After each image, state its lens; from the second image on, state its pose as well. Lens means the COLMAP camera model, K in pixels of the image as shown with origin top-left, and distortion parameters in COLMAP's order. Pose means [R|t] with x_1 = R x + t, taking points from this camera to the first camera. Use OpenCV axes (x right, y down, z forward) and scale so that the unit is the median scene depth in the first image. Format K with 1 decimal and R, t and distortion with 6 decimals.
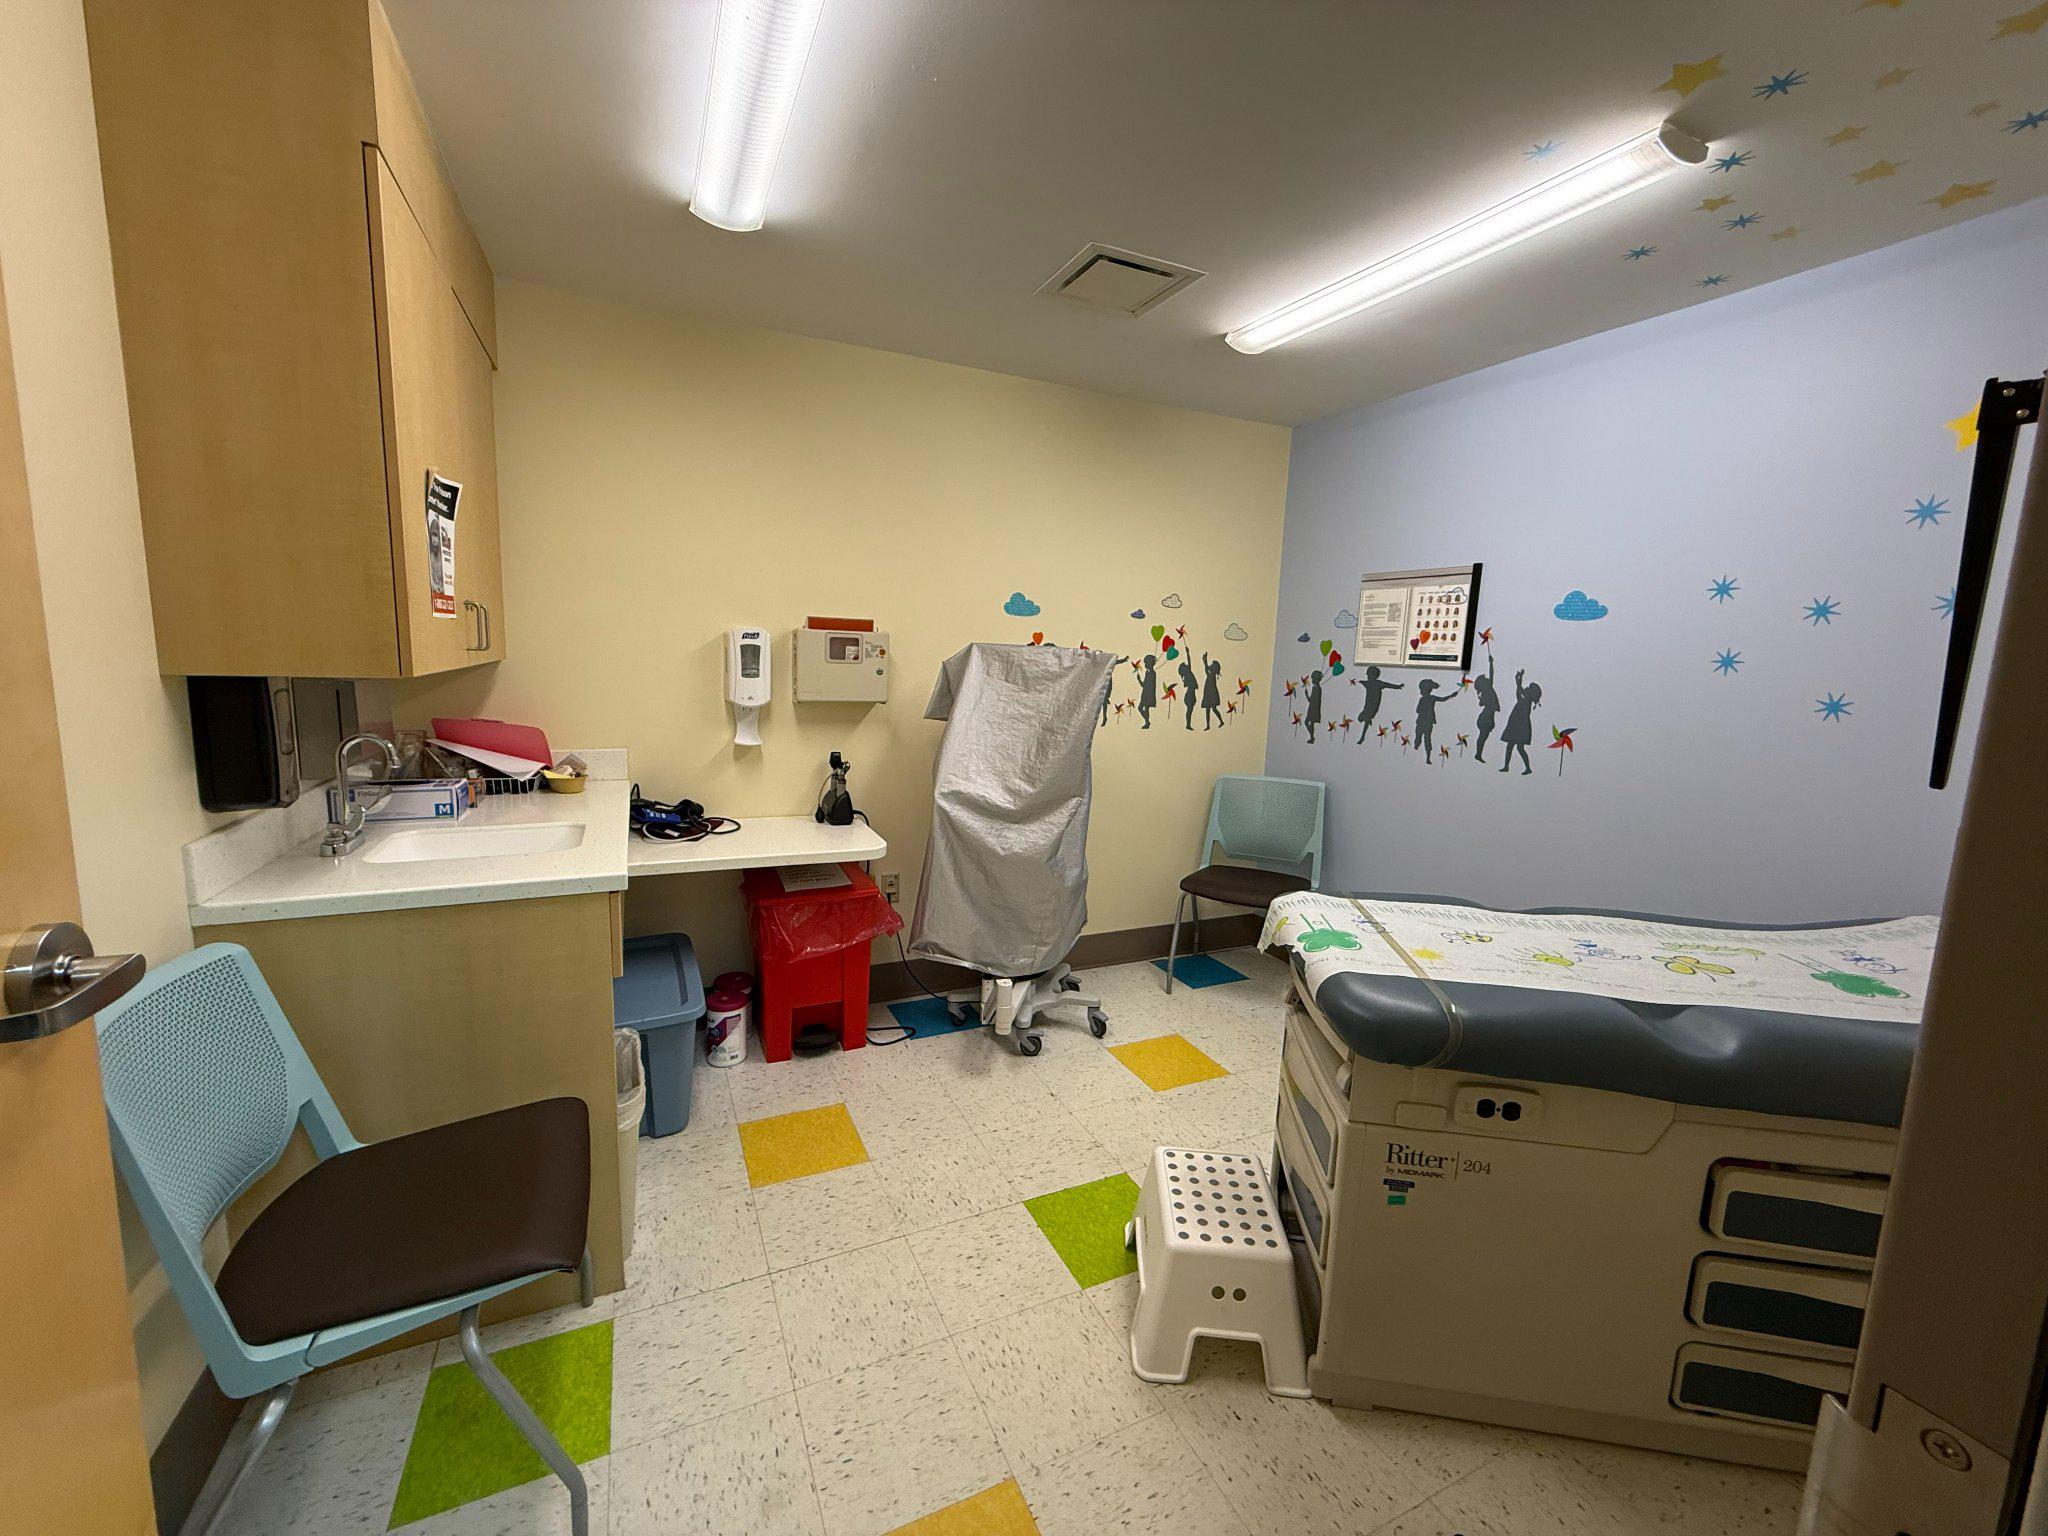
lens RADIAL K [[805.5, 0, 1019.7], [0, 805.5, 764.1], [0, 0, 1]] dist [-0.007474, 0.000142]
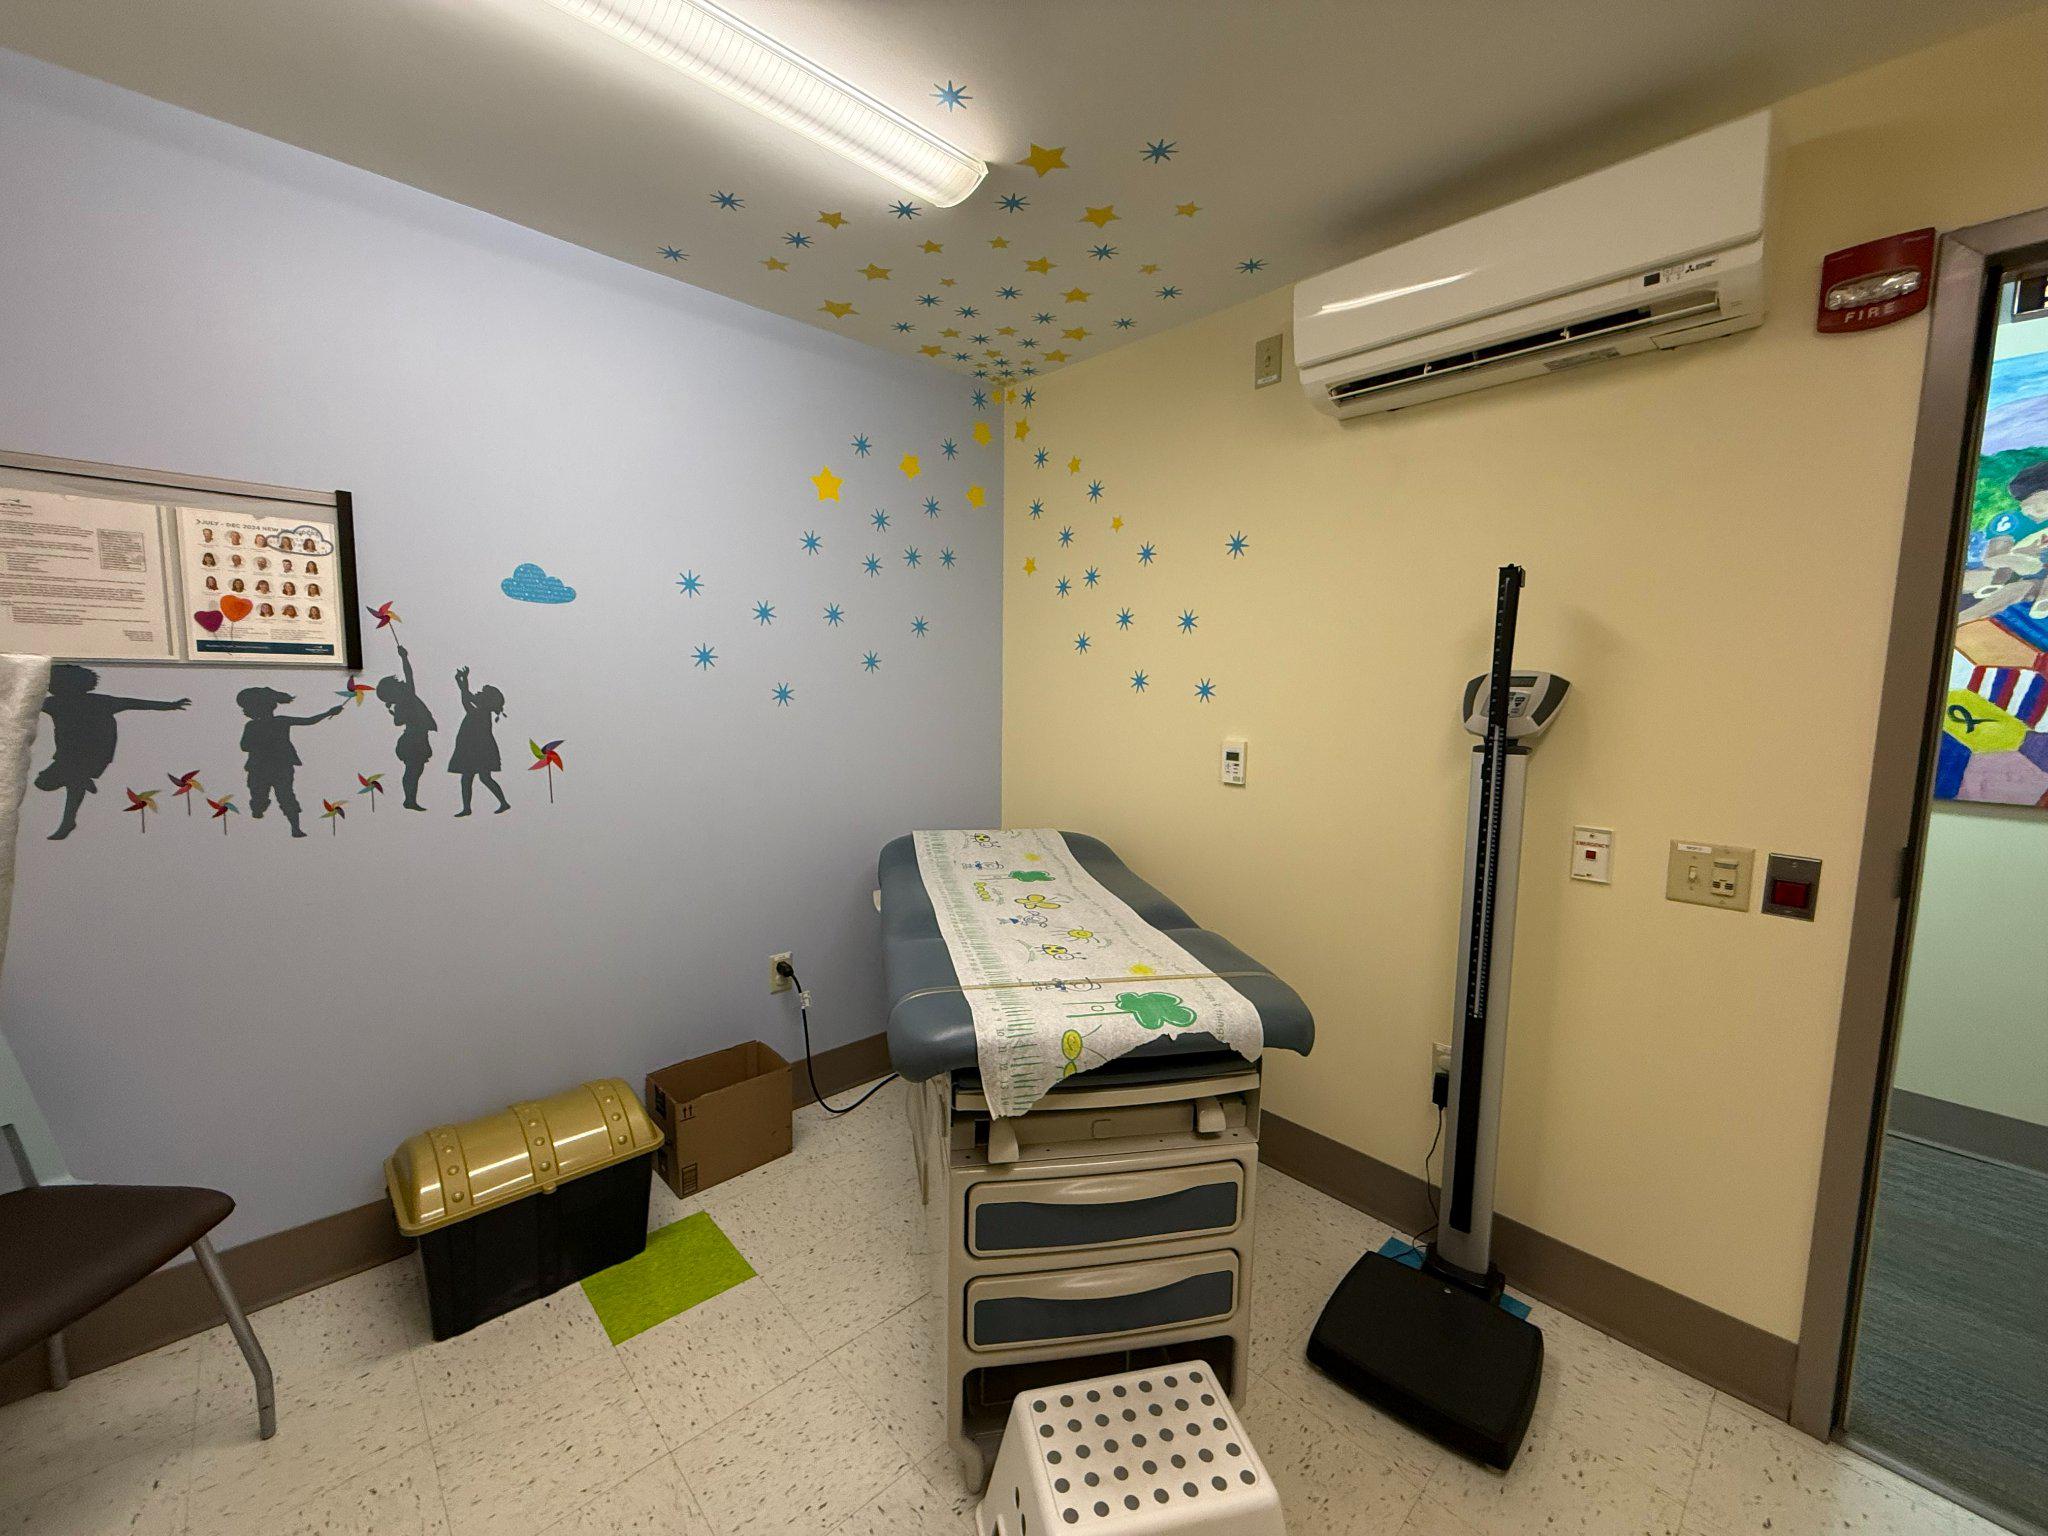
lens RADIAL K [[805.5, 0, 1020.9], [0, 805.5, 768.1], [0, 0, 1]] dist [-0.007474, 0.000142]
pose [[-0.301736, -0.143249, 0.942568, -0.174565], [0.104839, 0.977667, 0.182144, -0.101947], [-0.947610, 0.153777, -0.279979, 0.707922]]
